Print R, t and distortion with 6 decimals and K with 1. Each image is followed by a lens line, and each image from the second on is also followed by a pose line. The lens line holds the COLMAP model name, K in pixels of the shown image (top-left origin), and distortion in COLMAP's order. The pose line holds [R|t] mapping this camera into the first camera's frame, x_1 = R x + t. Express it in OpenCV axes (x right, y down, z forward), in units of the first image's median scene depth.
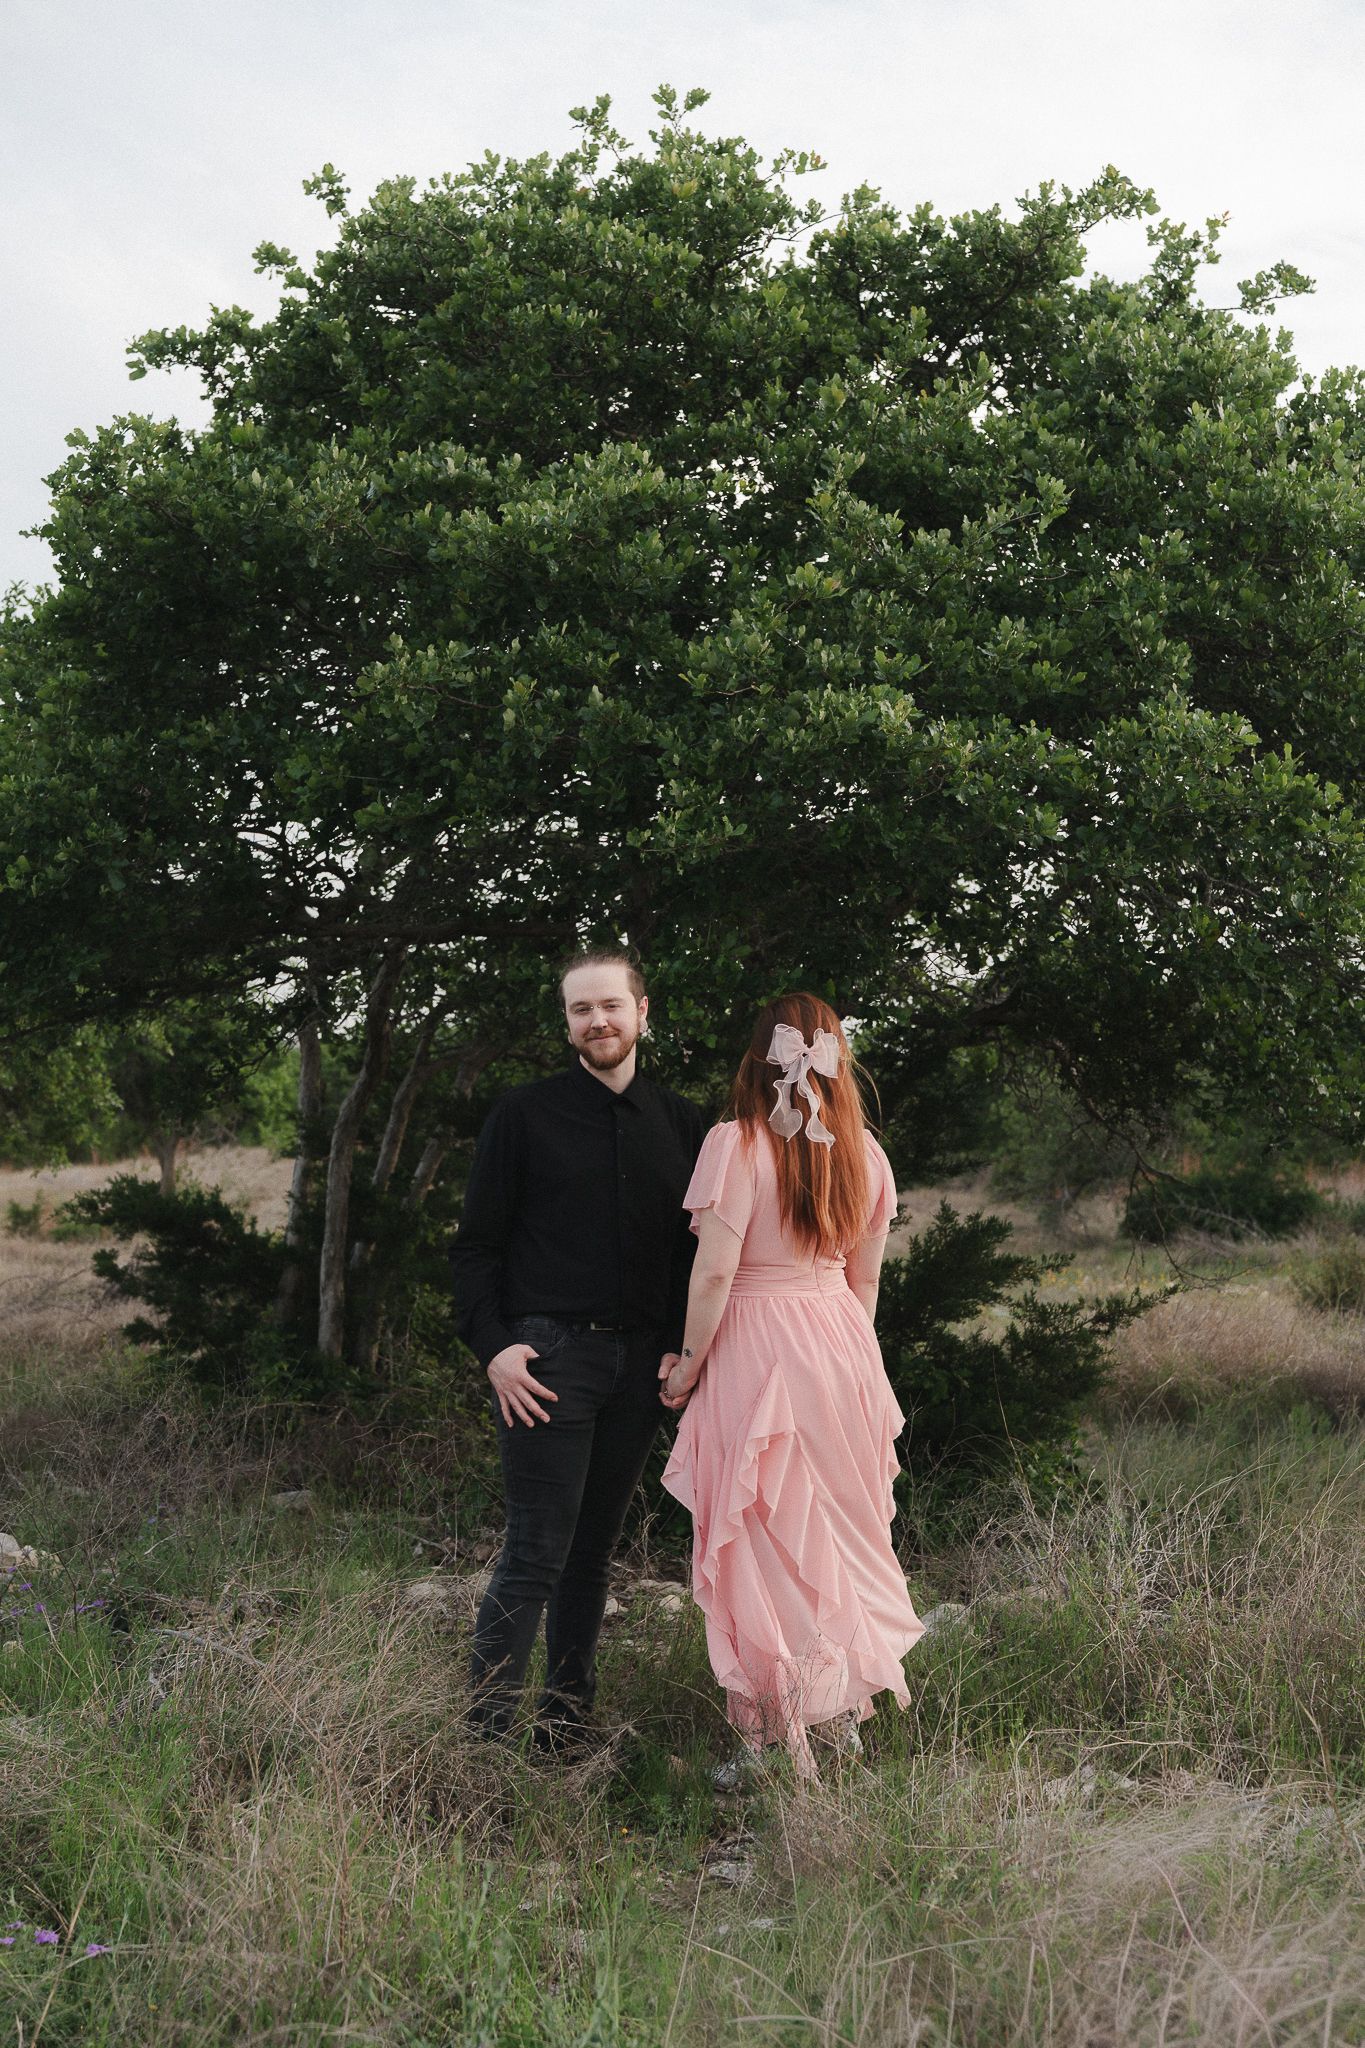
lens RADIAL K [[2558.3, 0, 723.7], [0, 2558.3, 1120.9], [0, 0, 1]] dist [0.076297, -0.432155]
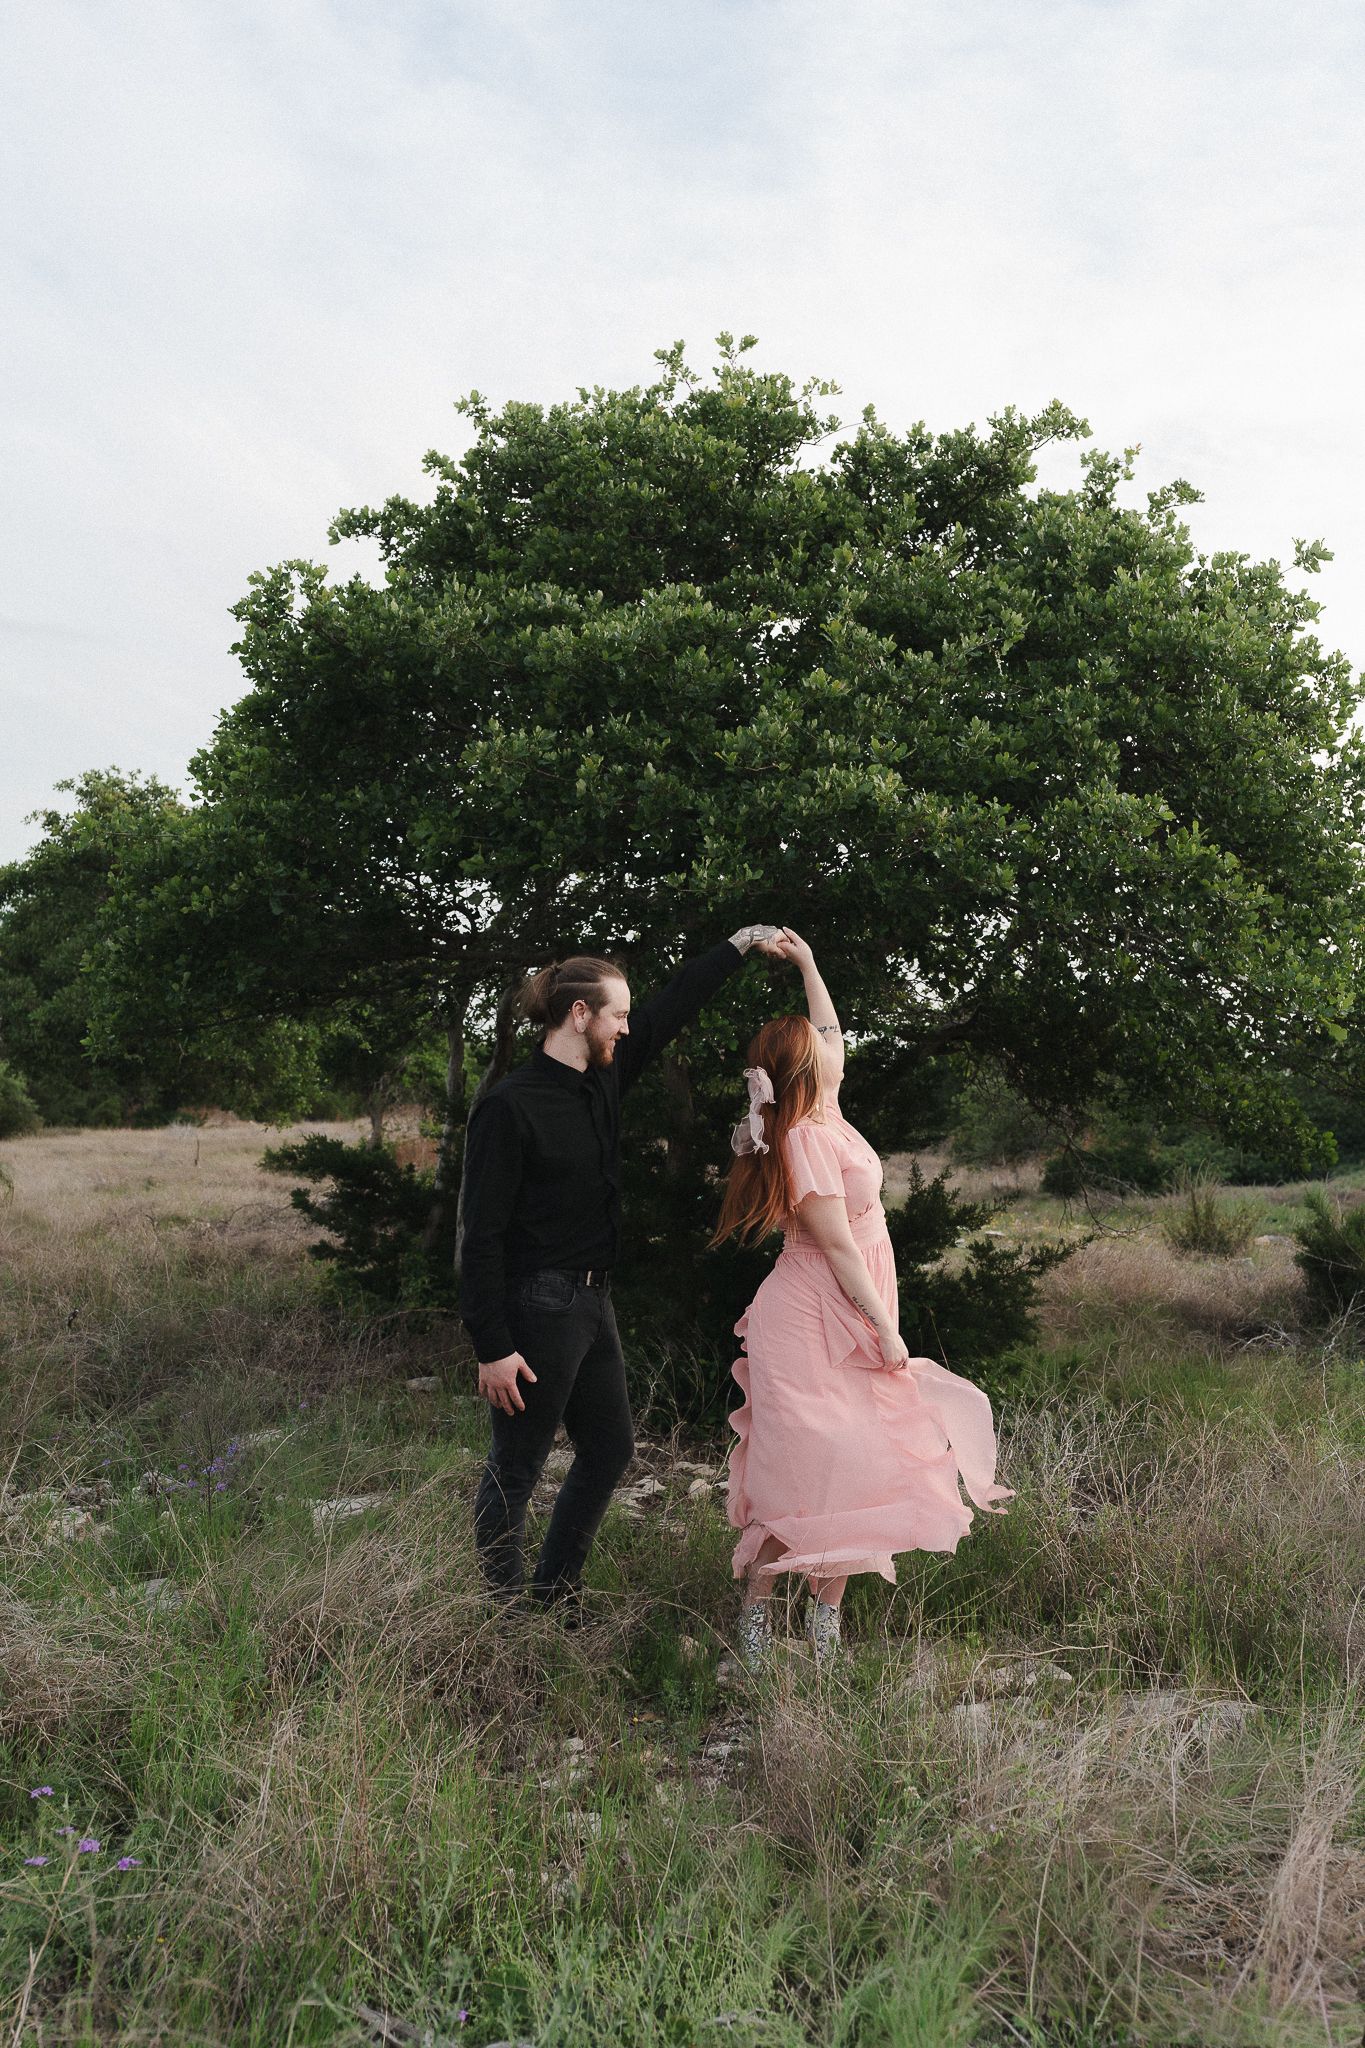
lens RADIAL K [[1660.7, 0, 769.3], [0, 1660.7, 1001.6], [0, 0, 1]] dist [-0.007989, -0.002354]
pose [[0.999712, 0.023420, -0.005188, 0.013656], [-0.023687, 0.997960, -0.059278, -0.003925], [0.003789, 0.059384, 0.998228, 0.162273]]
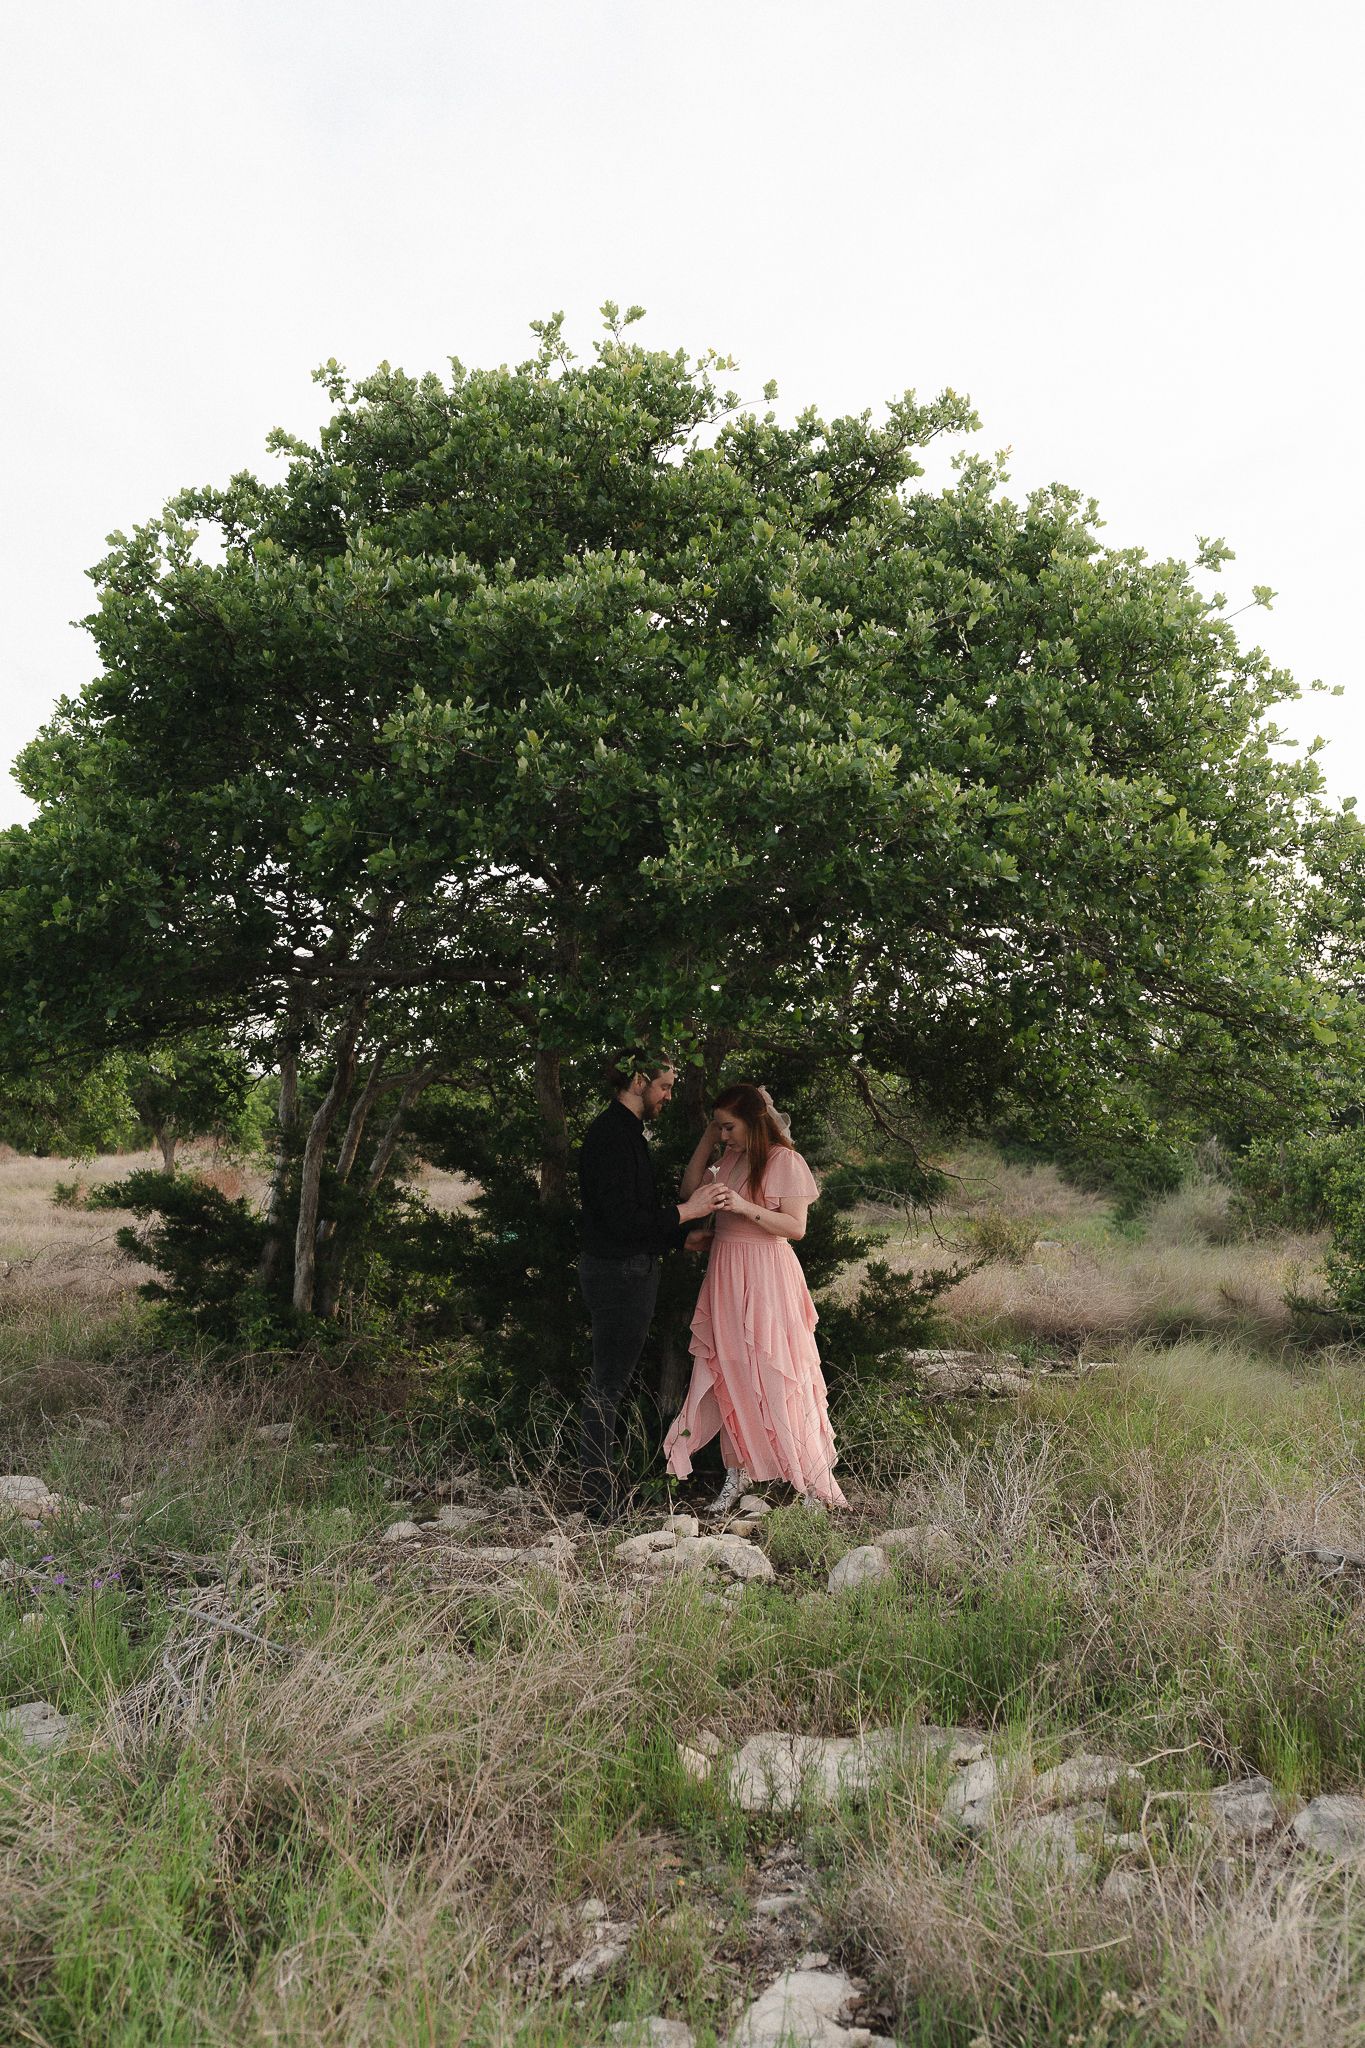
lens RADIAL K [[1508.9, 0, 663.2], [0, 1508.9, 1060.3], [0, 0, 1]] dist [-0.036588, -0.001742]
pose [[0.993329, 0.005991, 0.115162, -0.083178], [-0.000818, 0.998990, -0.044921, -0.000152], [-0.115315, 0.044527, 0.992330, 0.301381]]
